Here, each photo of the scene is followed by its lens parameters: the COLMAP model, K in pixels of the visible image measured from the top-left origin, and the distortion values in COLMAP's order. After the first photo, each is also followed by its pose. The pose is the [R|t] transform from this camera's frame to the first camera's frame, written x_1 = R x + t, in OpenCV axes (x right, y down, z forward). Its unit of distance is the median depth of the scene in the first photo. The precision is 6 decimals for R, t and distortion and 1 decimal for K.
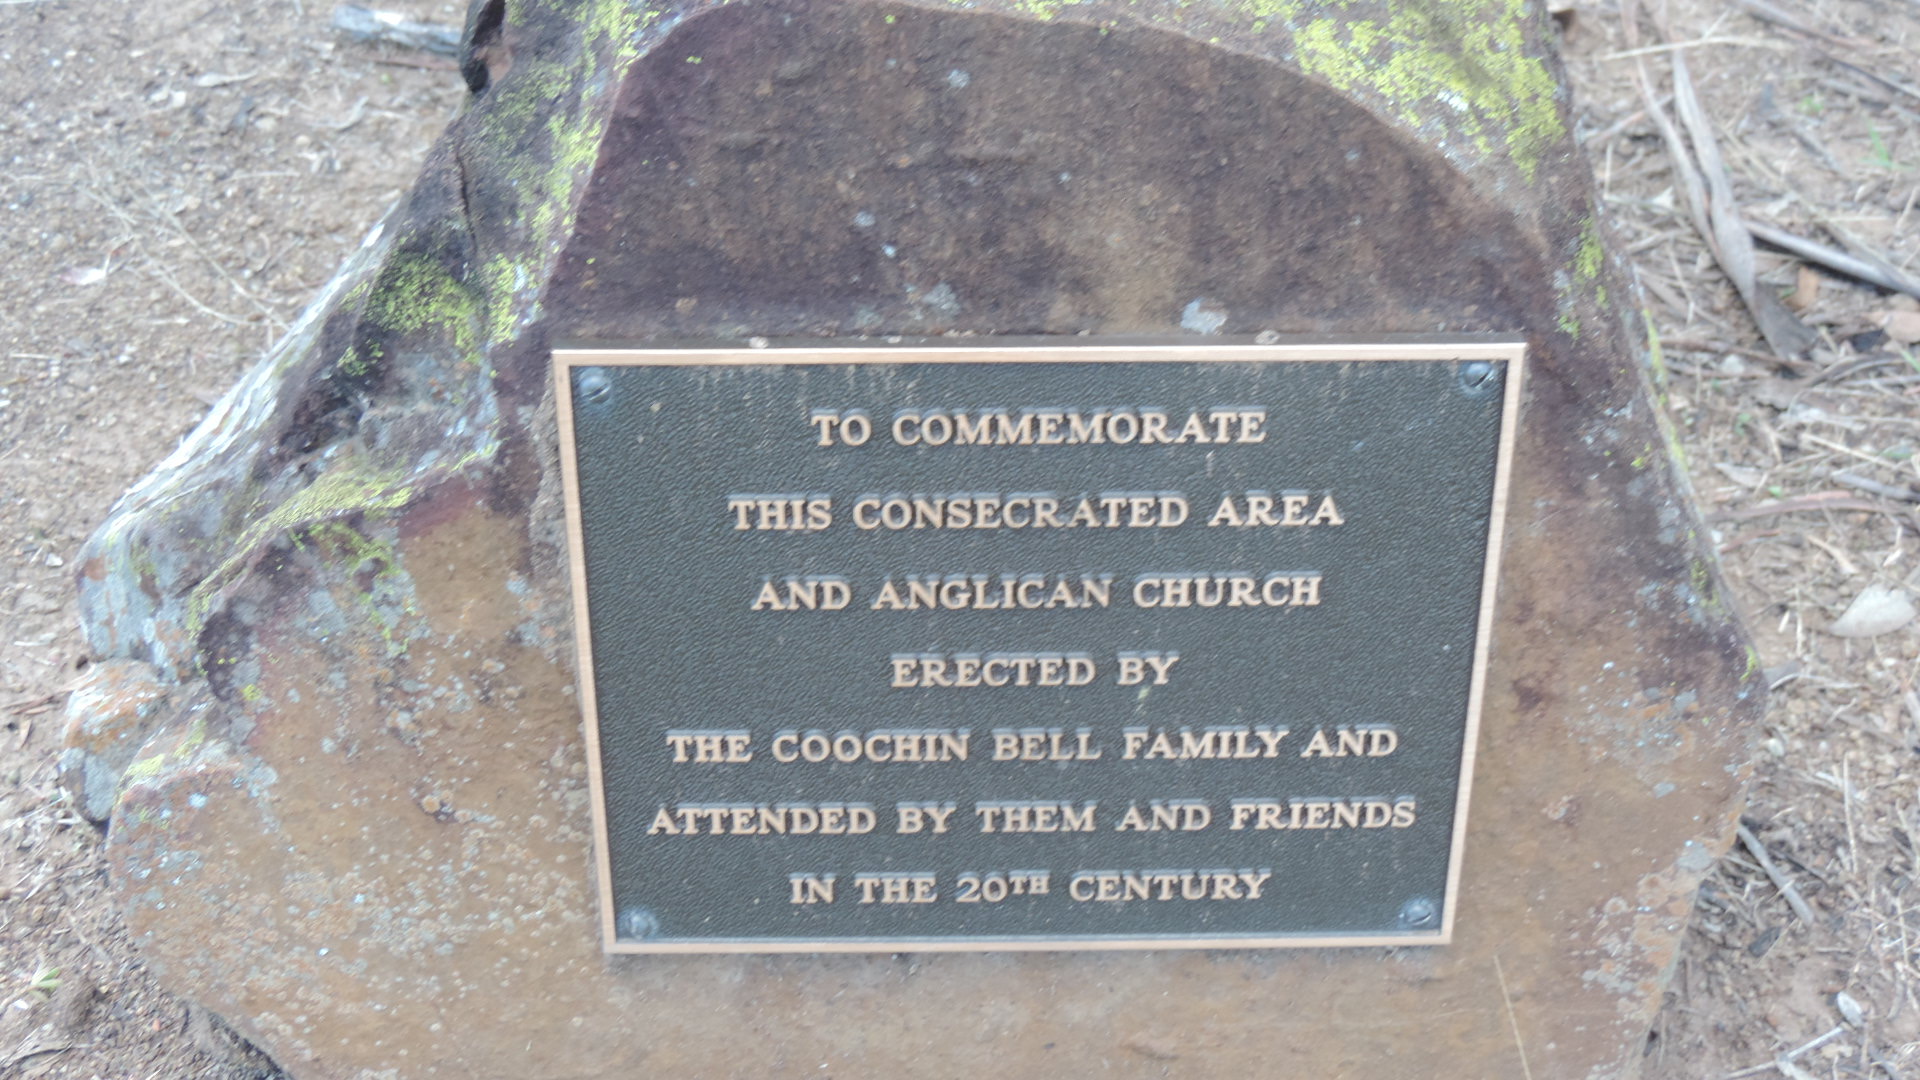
lens RADIAL K [[2716.7, 0, 959.5], [0, 2716.7, 542.0], [0, 0, 1]] dist [-0.141561, 0.000000]
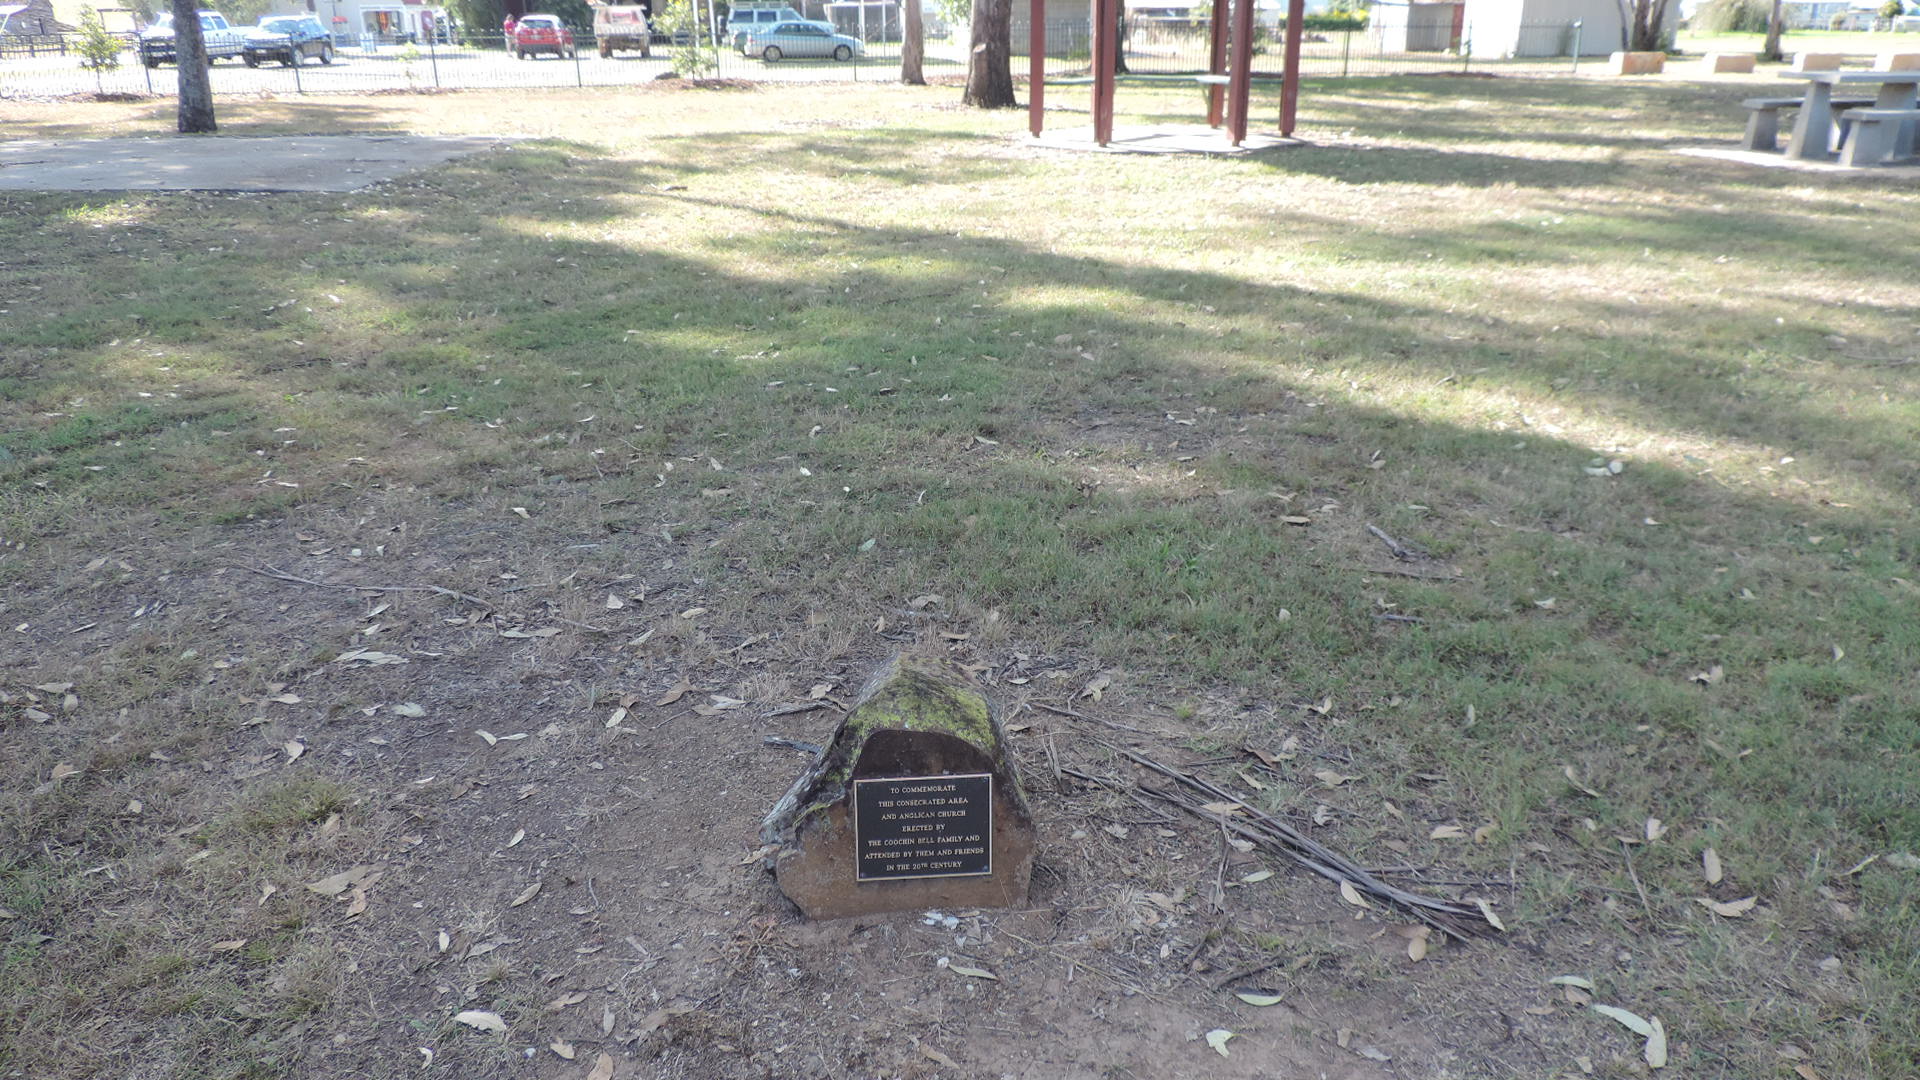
lens RADIAL K [[1379.8, 0, 961.2], [0, 1379.8, 543.9], [0, 0, 1]] dist [-0.003848, -0.000093]
pose [[0.995930, -0.028592, 0.085473, -0.150429], [0.055208, 0.943139, -0.327781, 0.504268], [-0.071241, 0.331166, 0.940879, -2.429384]]
